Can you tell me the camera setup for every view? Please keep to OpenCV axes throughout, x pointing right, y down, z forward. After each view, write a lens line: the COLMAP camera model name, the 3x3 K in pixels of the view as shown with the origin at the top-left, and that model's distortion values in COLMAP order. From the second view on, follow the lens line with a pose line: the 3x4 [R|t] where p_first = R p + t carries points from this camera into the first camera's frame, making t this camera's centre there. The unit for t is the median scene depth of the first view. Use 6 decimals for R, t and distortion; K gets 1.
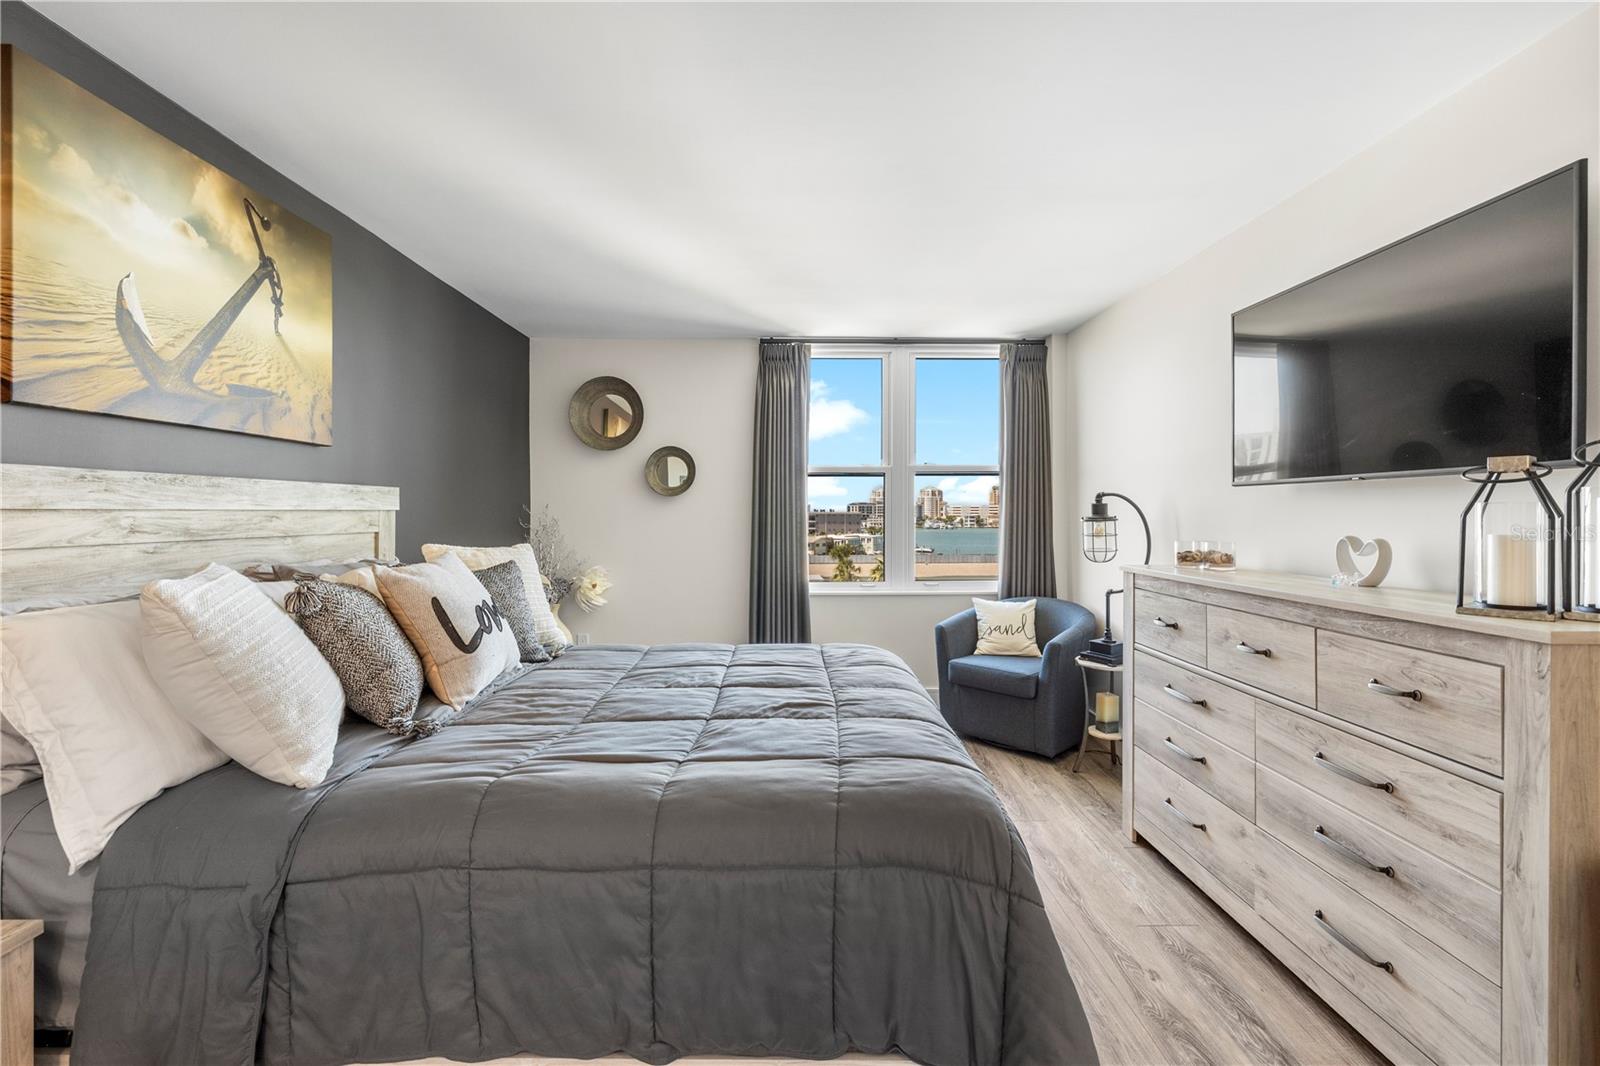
lens RADIAL K [[672.5, 0, 797.7], [0, 672.5, 531.2], [0, 0, 1]] dist [0.000312, 0.000317]
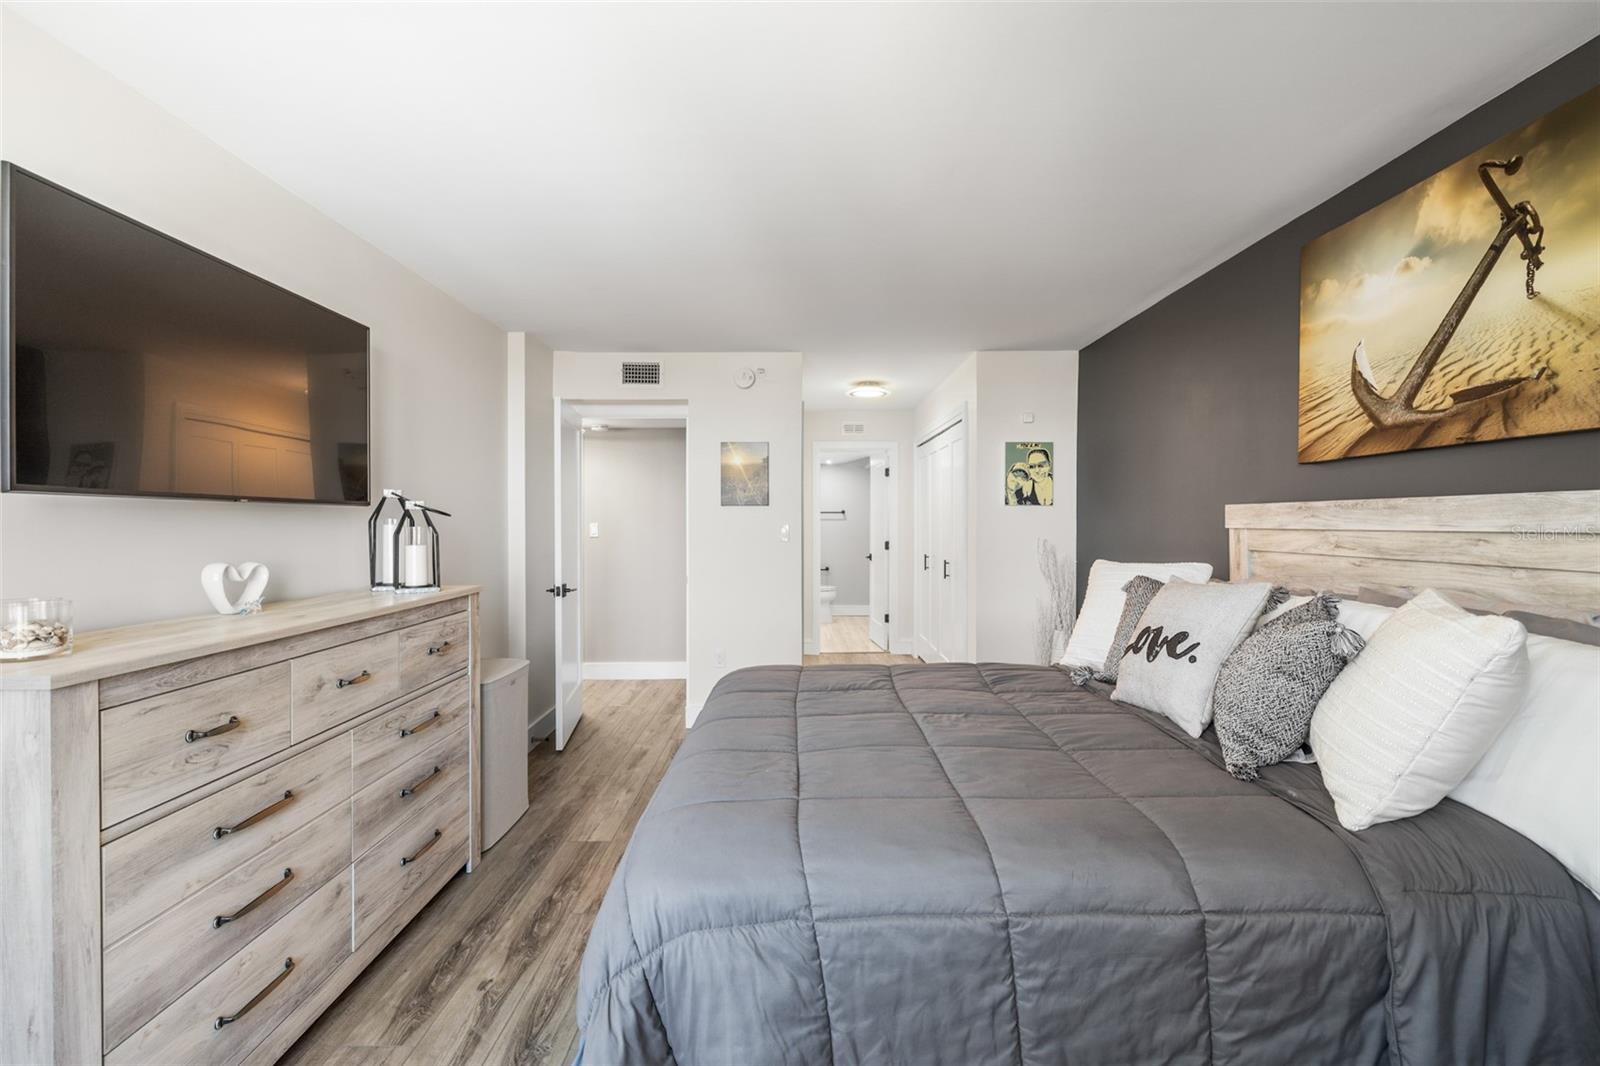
lens RADIAL K [[672.5, 0, 797.7], [0, 672.5, 531.2], [0, 0, 1]] dist [0.000312, 0.000317]
pose [[-0.999959, 0.002696, 0.008663, 0.037353], [0.003058, 0.999114, 0.041976, -0.072756], [-0.008542, 0.042000, -0.999081, 1.930252]]
